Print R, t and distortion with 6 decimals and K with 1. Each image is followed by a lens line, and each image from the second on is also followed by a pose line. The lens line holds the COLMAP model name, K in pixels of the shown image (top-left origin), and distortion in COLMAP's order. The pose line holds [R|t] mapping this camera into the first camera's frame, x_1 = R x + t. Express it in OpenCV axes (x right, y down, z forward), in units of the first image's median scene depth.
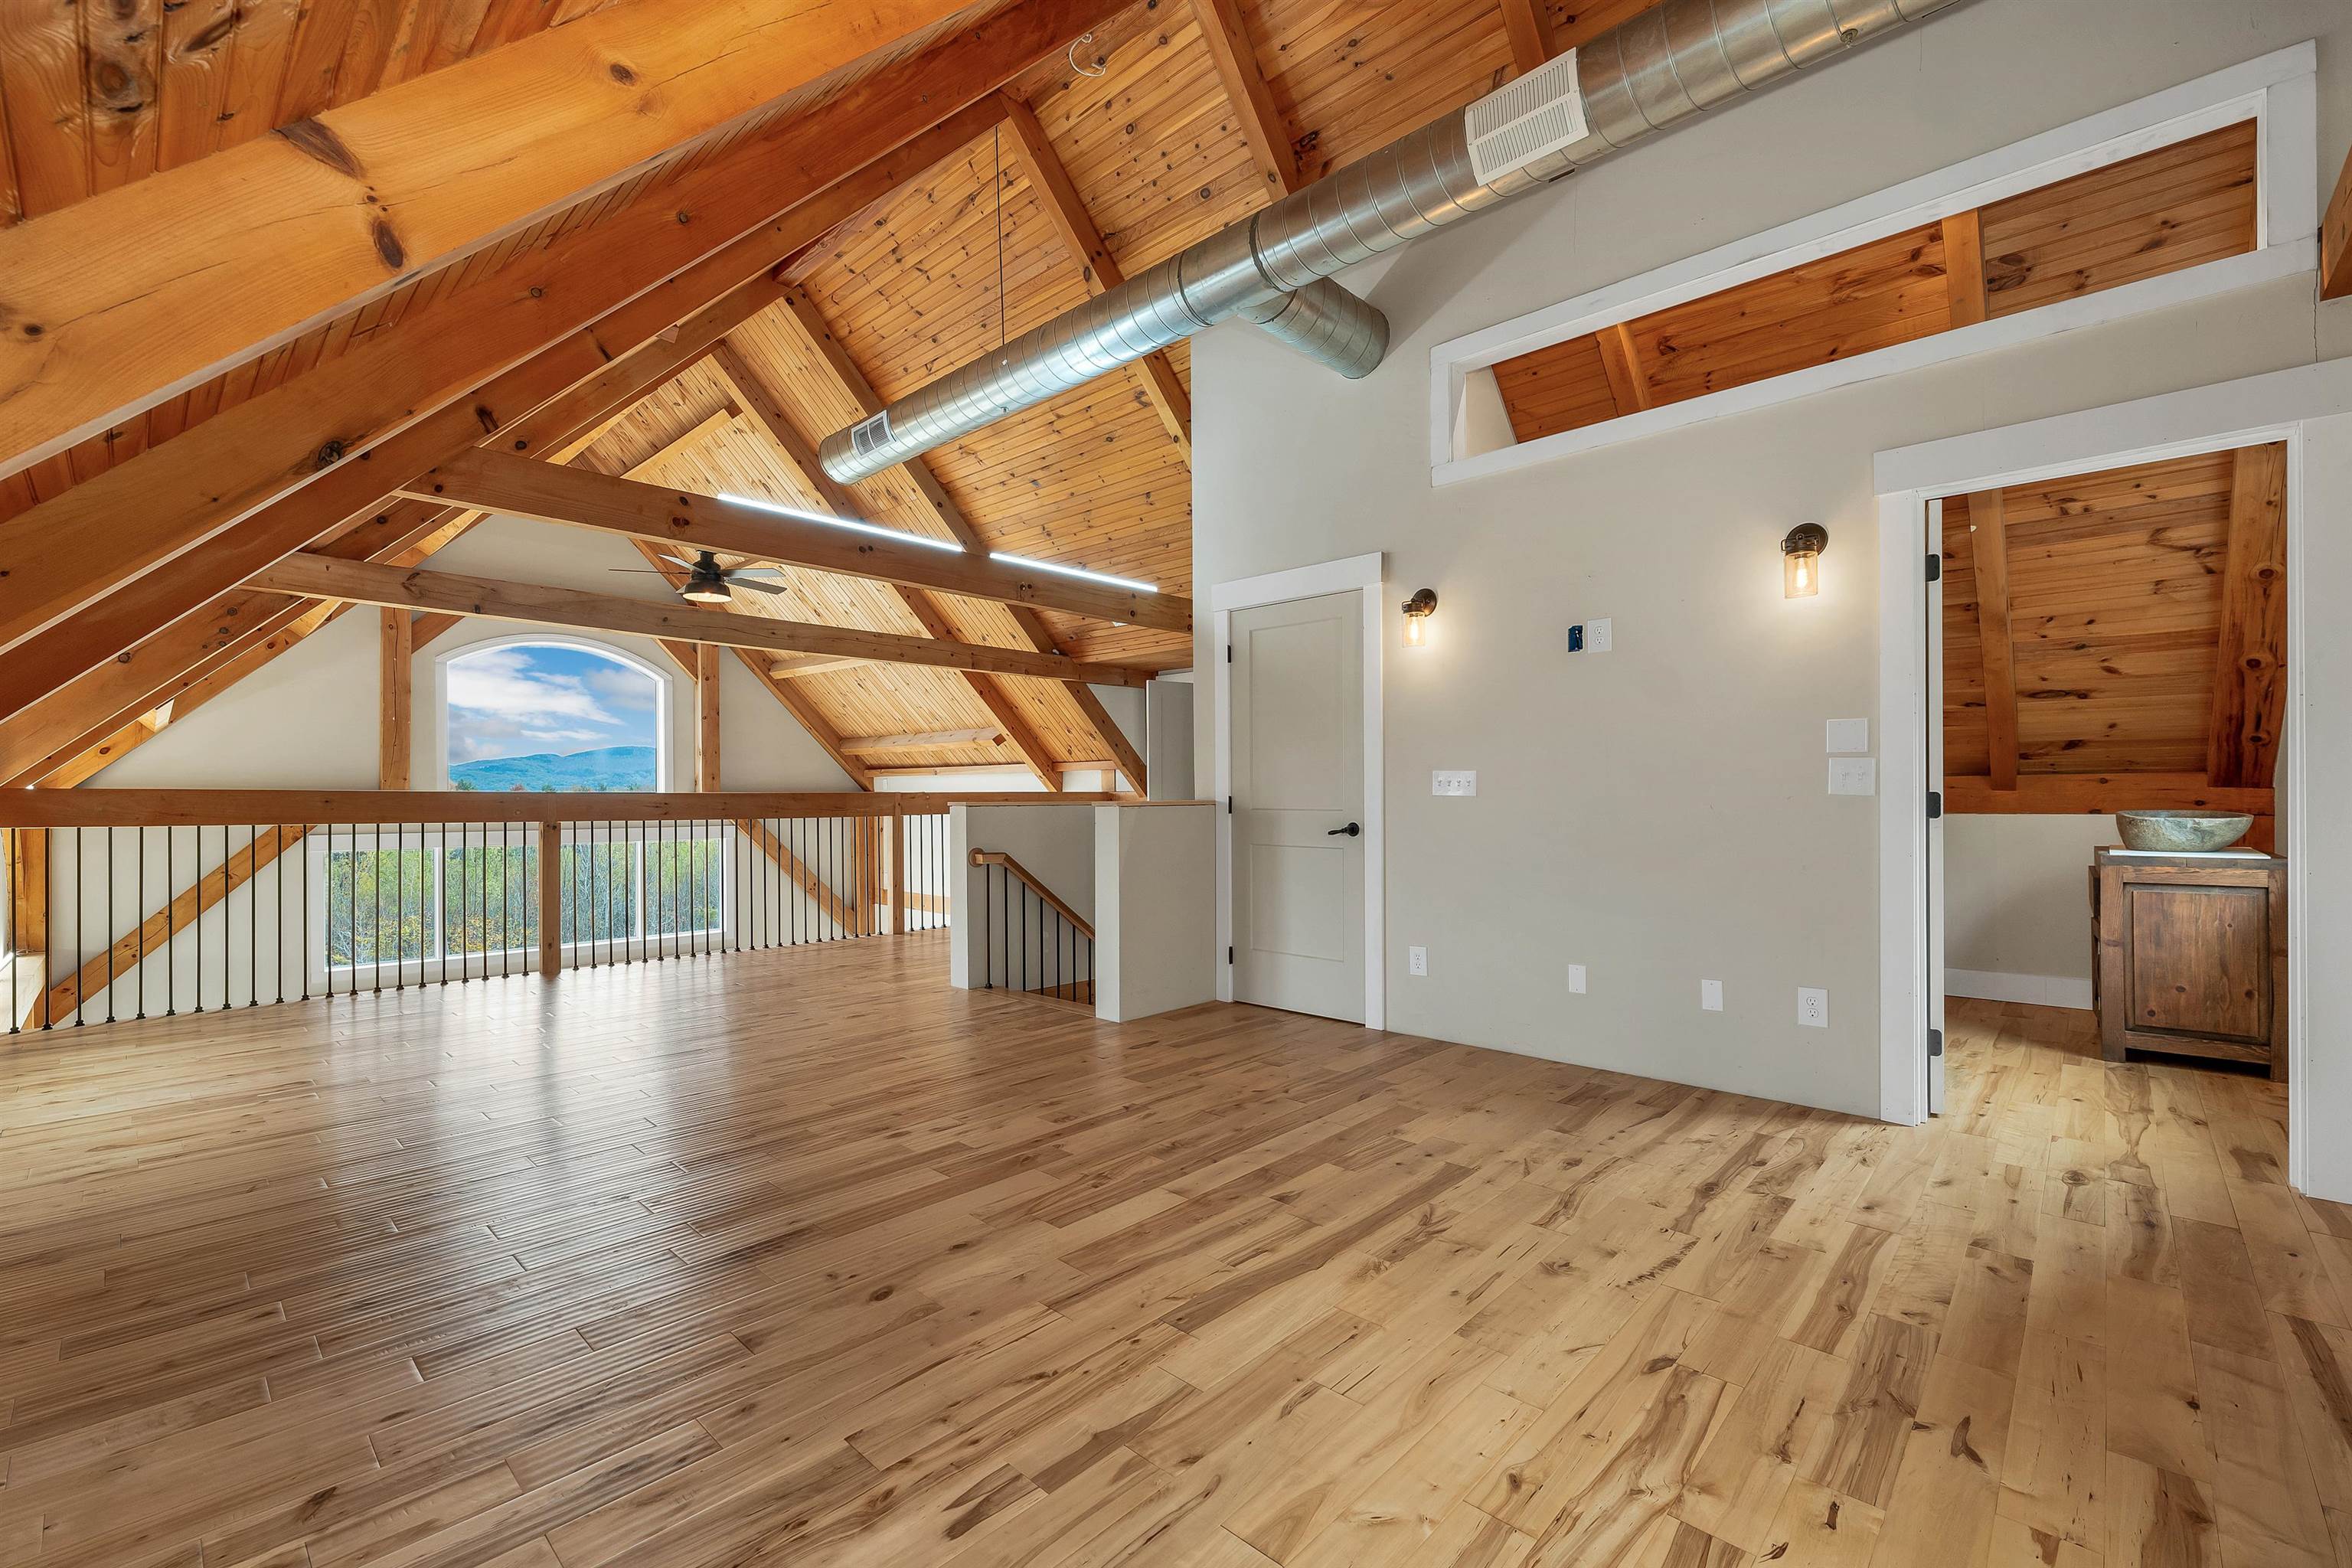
lens RADIAL K [[979.7, 0, 1177.9], [0, 979.7, 795.5], [0, 0, 1]] dist [0.000819, 0.001152]
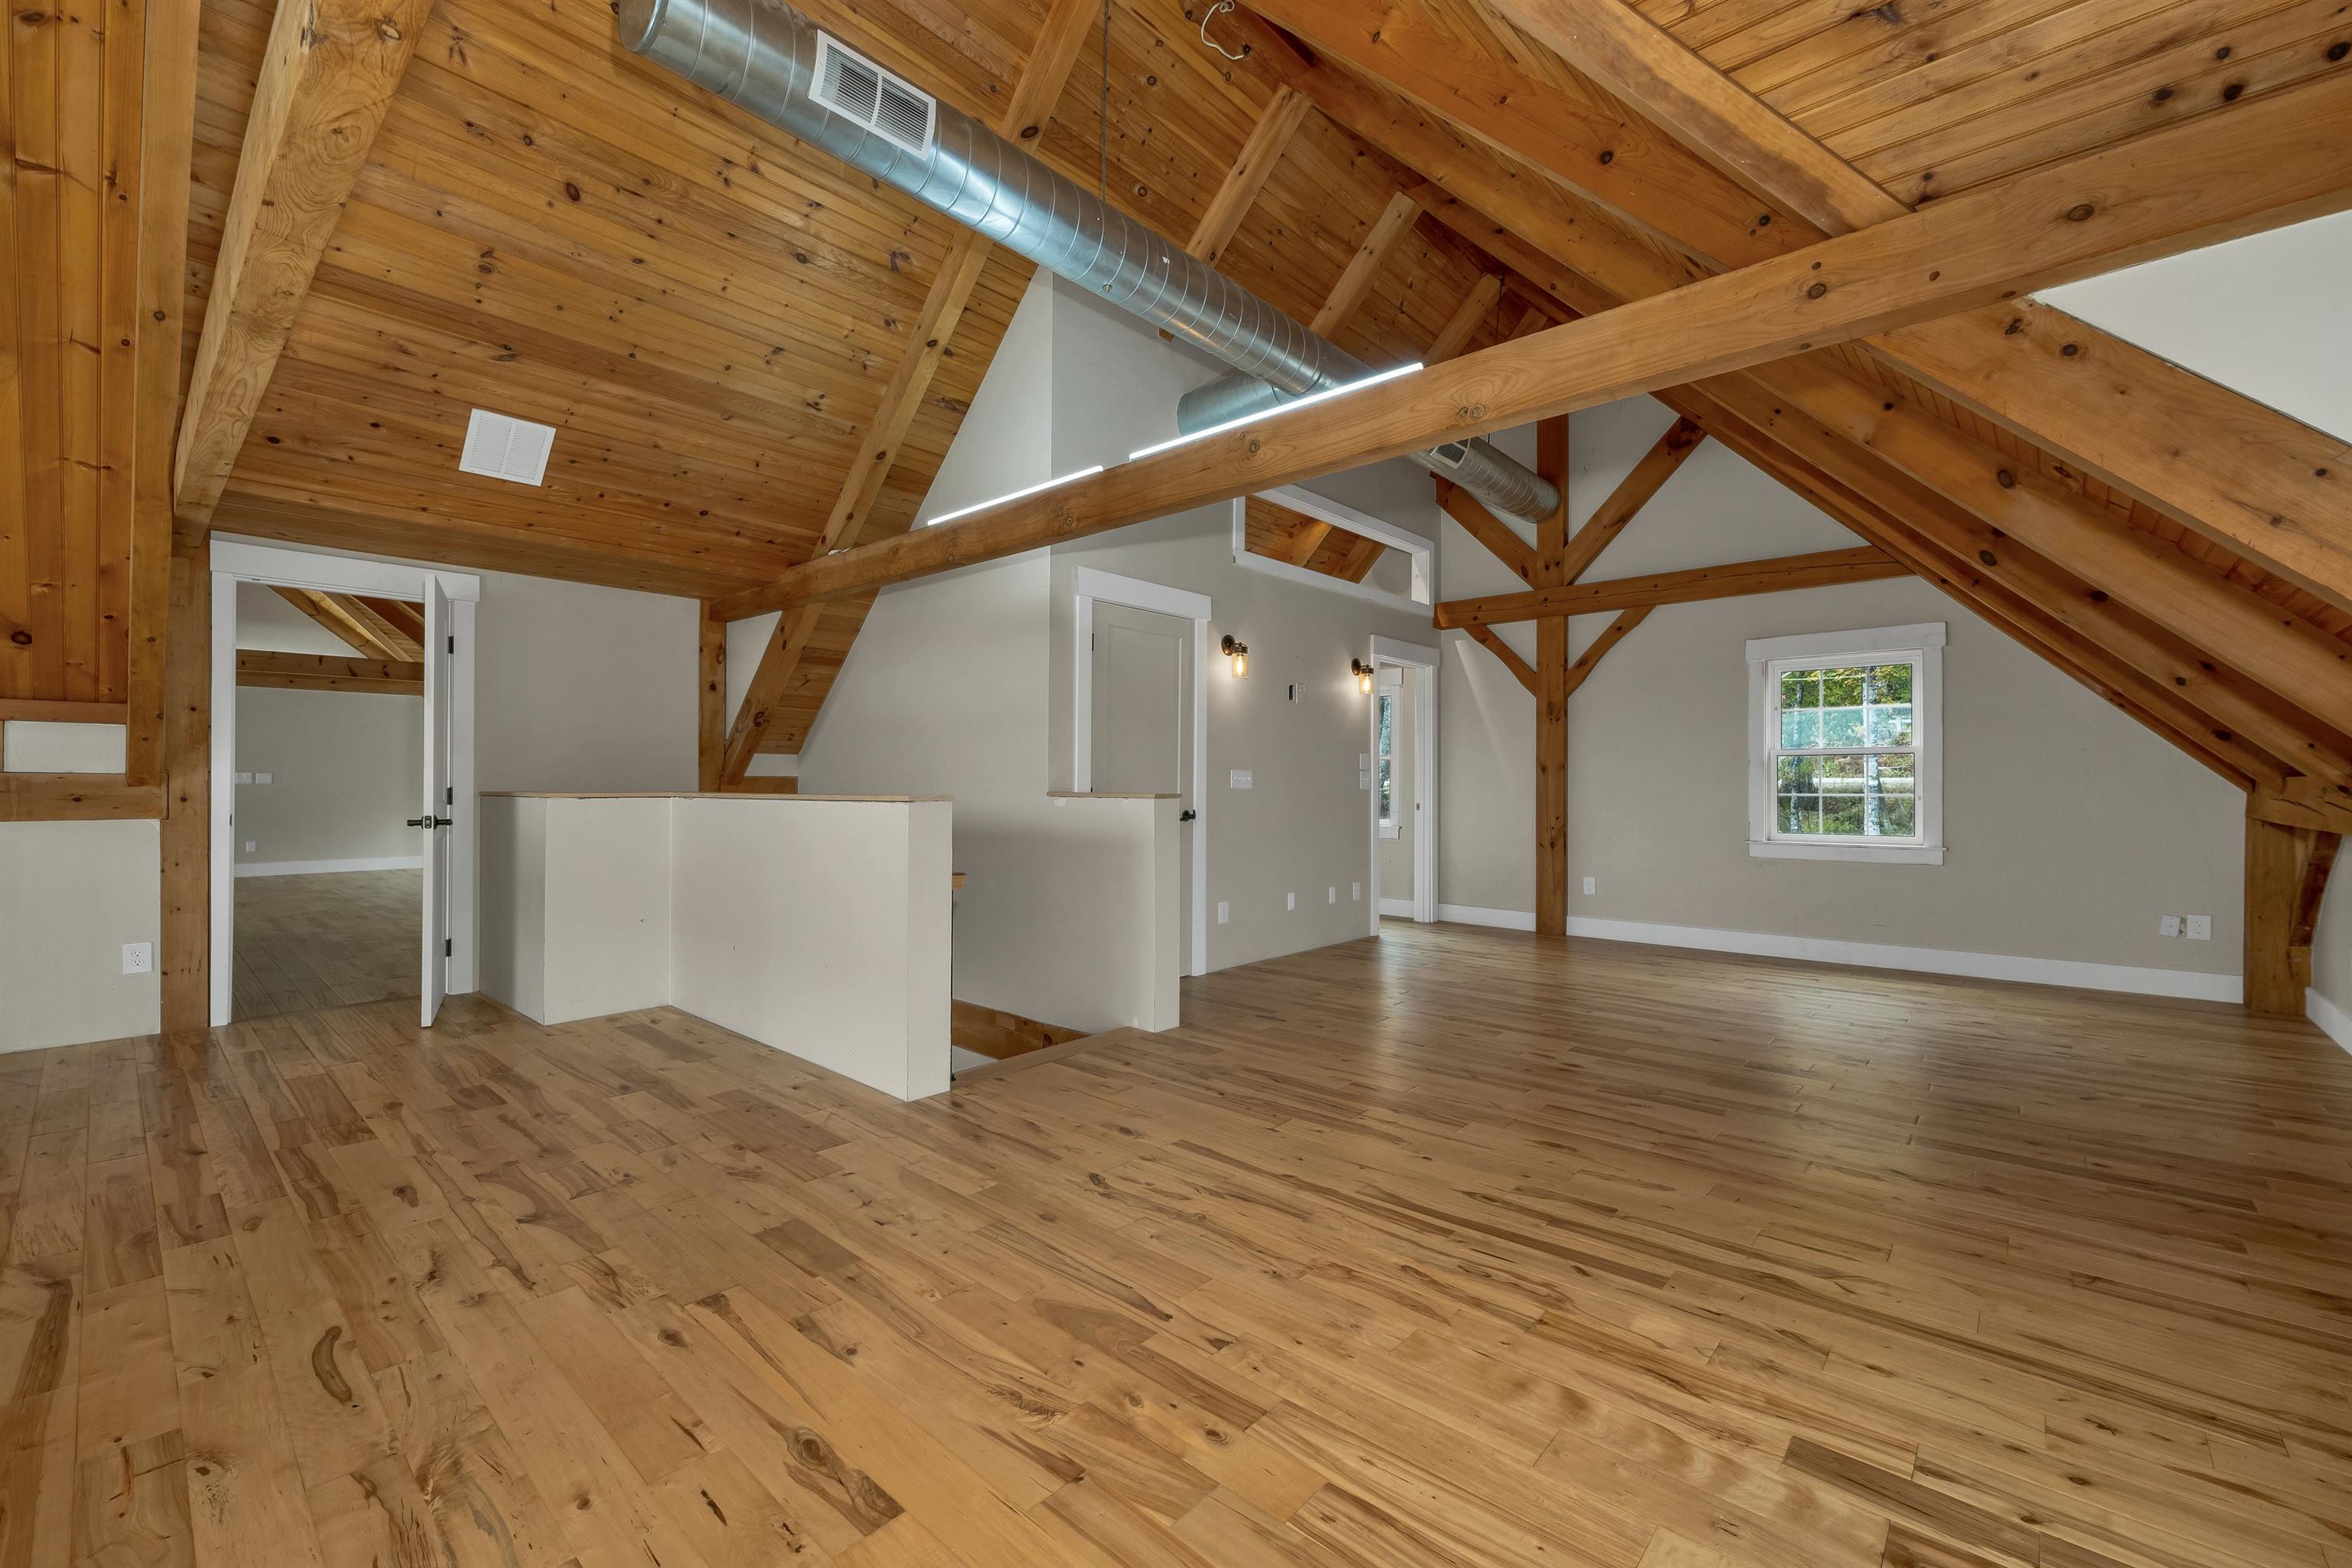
lens RADIAL K [[979.7, 0, 1177.1], [0, 979.7, 784.1], [0, 0, 1]] dist [0.000819, 0.001152]
pose [[-0.023373, 0.010563, 0.999671, -1.092767], [-0.002449, 0.999941, -0.010623, 0.009223], [-0.999724, -0.002697, -0.023346, 1.101540]]
